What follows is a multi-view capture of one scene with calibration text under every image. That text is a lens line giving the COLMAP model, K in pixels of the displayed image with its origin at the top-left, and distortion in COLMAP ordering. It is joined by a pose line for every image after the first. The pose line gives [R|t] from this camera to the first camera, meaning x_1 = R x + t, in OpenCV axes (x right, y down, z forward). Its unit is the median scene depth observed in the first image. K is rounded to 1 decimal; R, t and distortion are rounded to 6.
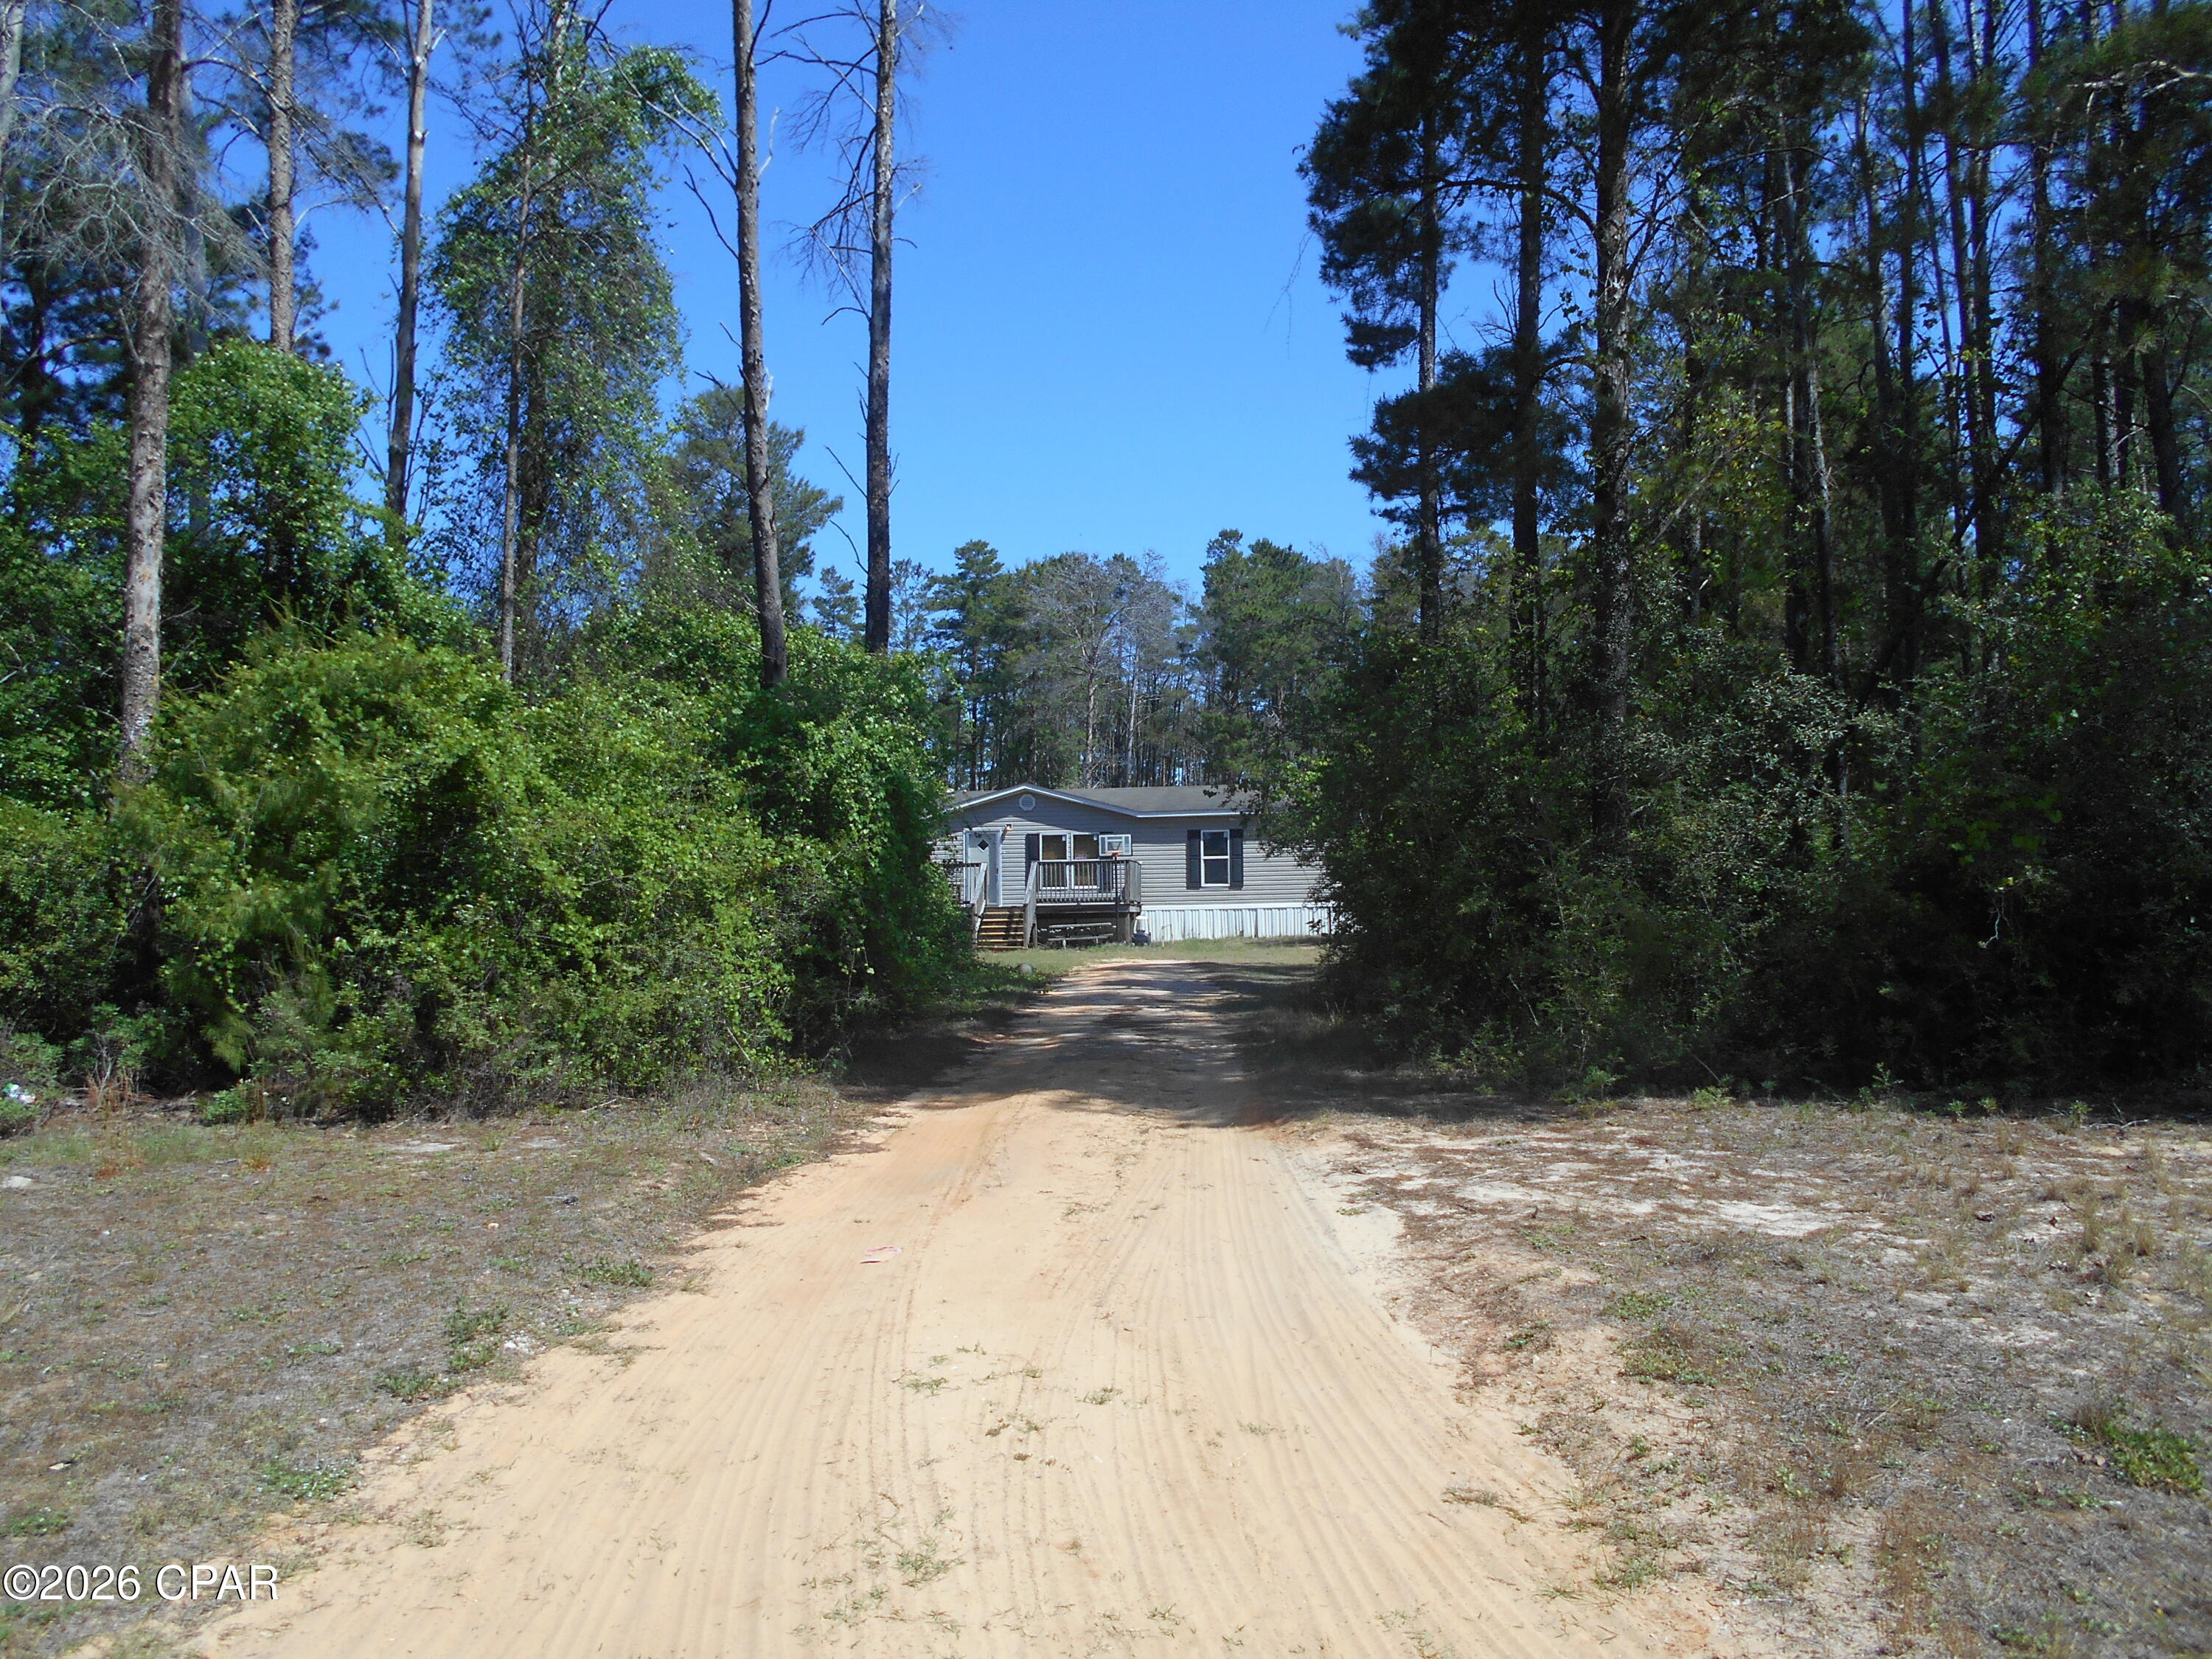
lens RADIAL K [[1698.2, 0, 1106.0], [0, 1698.2, 829.5], [0, 0, 1]] dist [-0.020897, 0.001195]
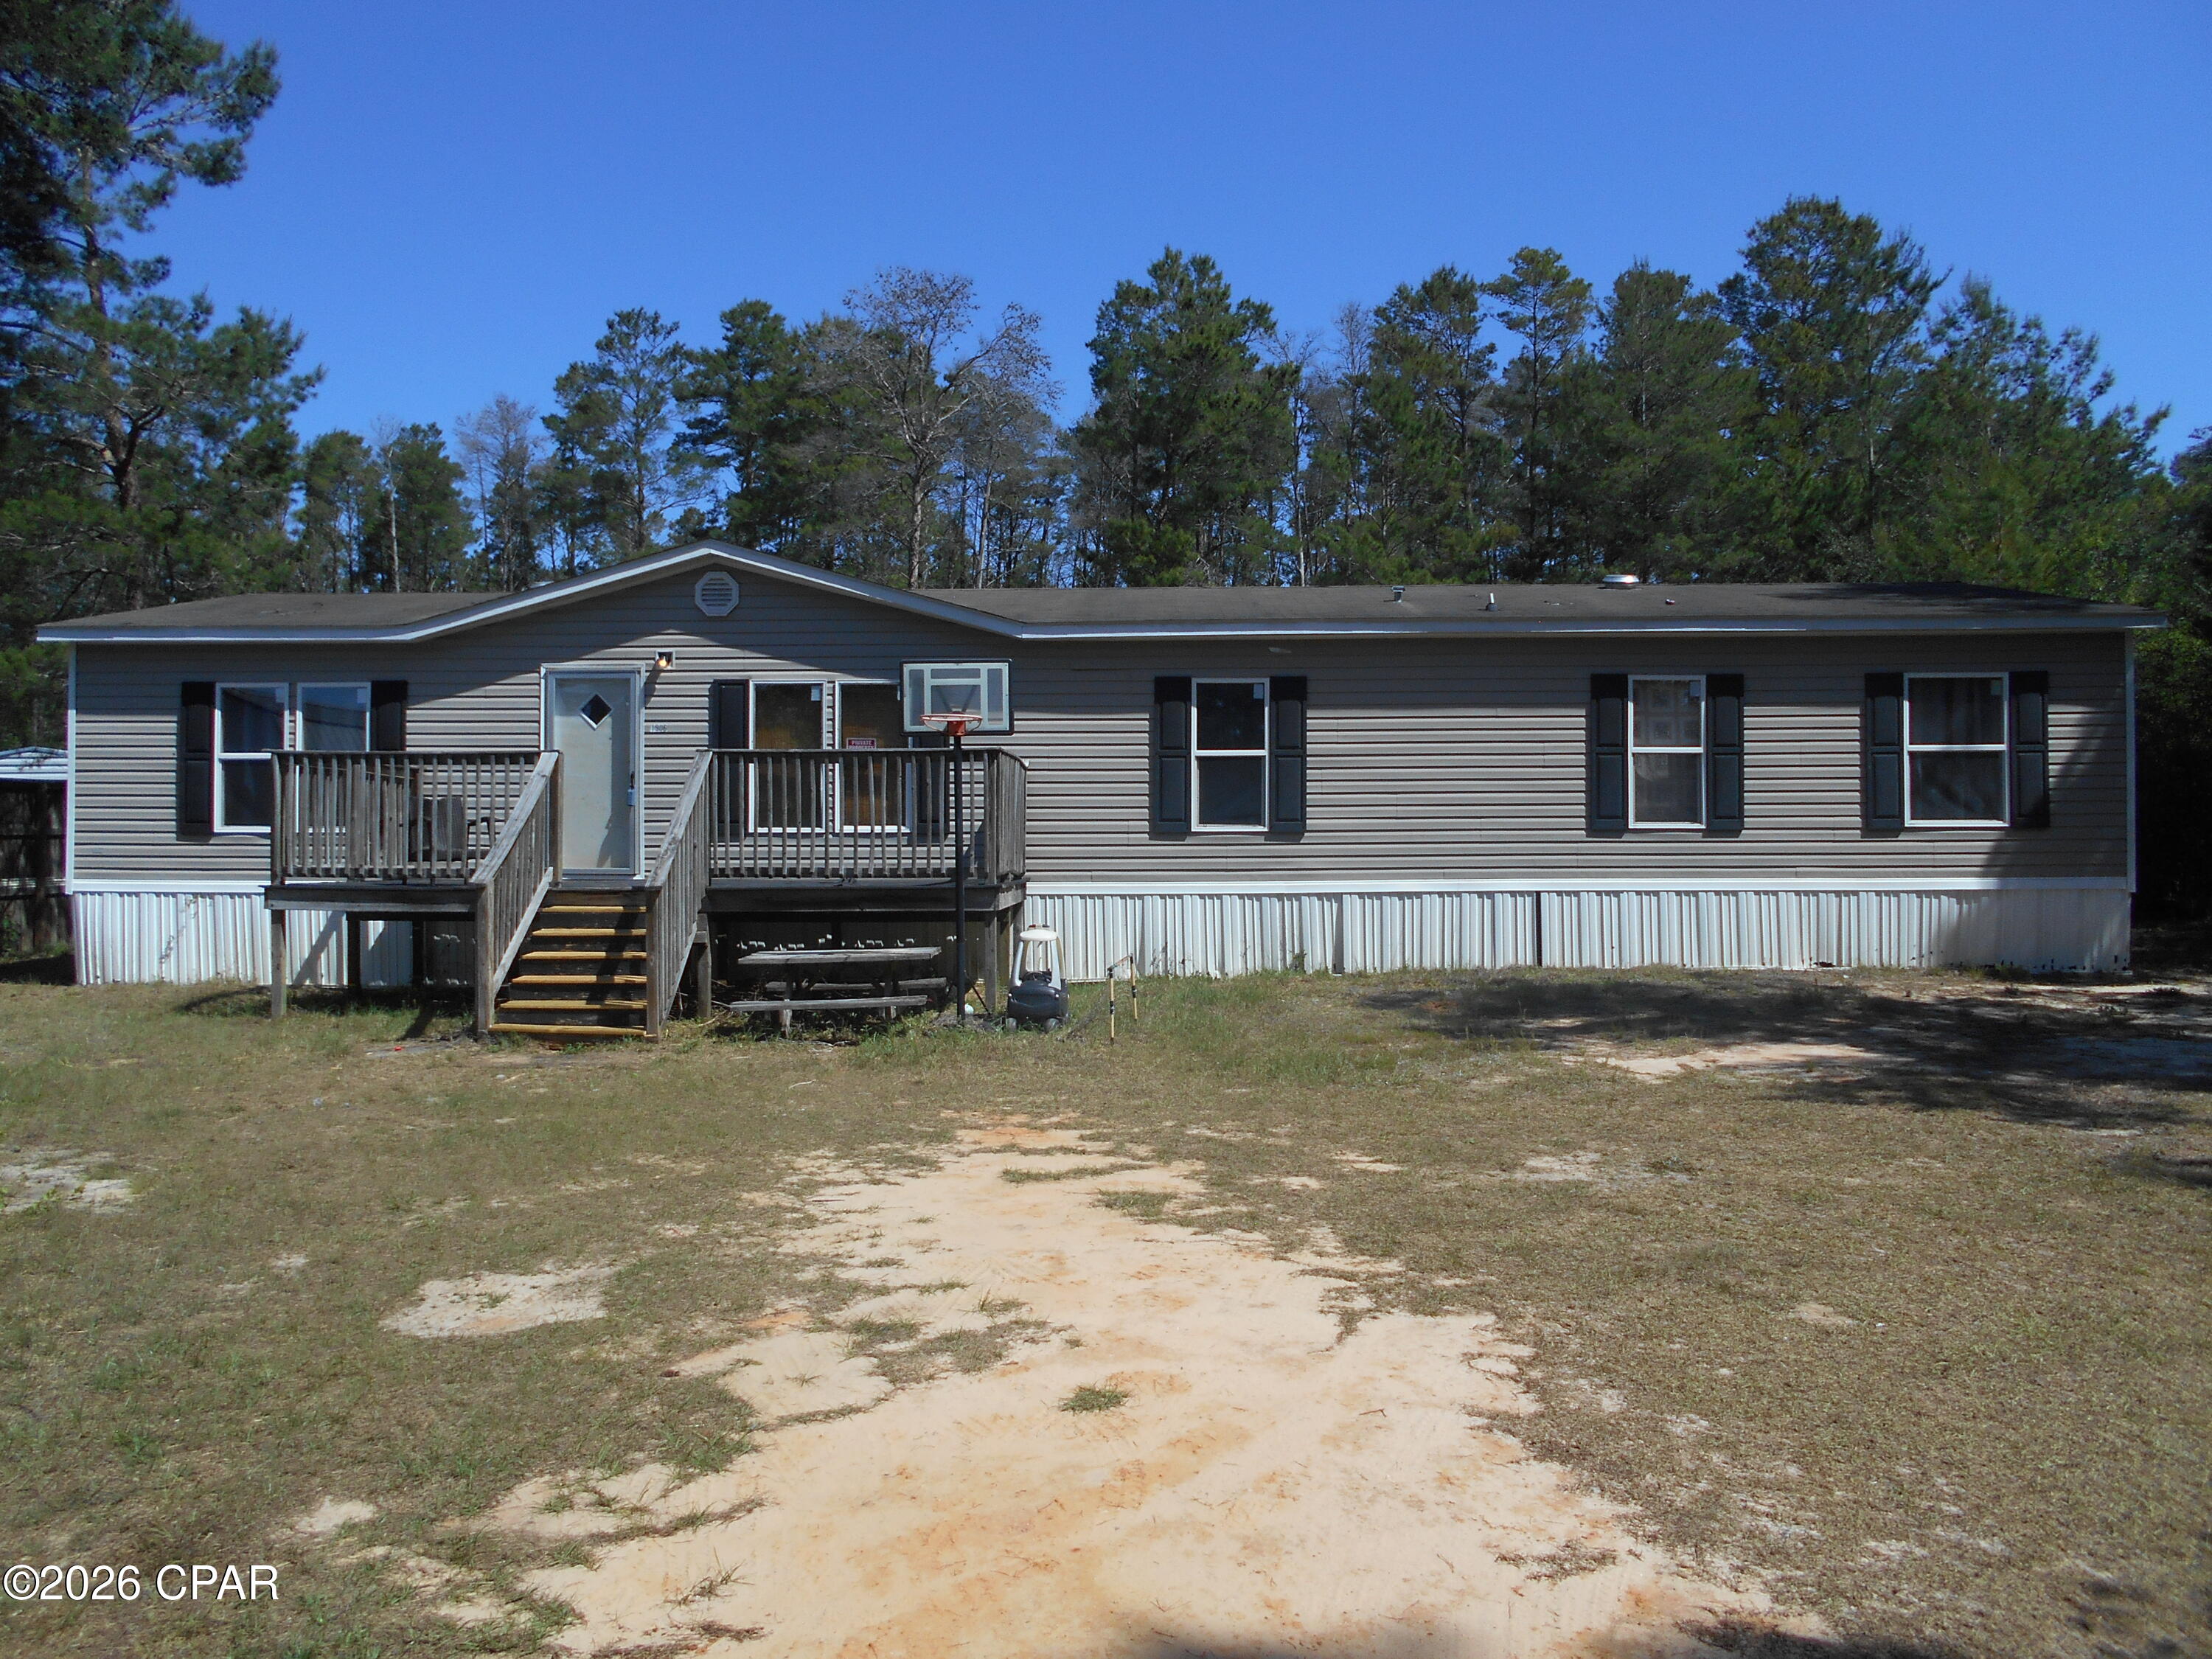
lens RADIAL K [[1698.2, 0, 1106.0], [0, 1698.2, 829.5], [0, 0, 1]] dist [-0.020897, 0.001195]
pose [[0.995278, 0.013986, 0.096051, 0.002835], [-0.018066, 0.998965, 0.041740, 0.018210], [-0.095367, -0.043278, 0.994501, 0.637094]]
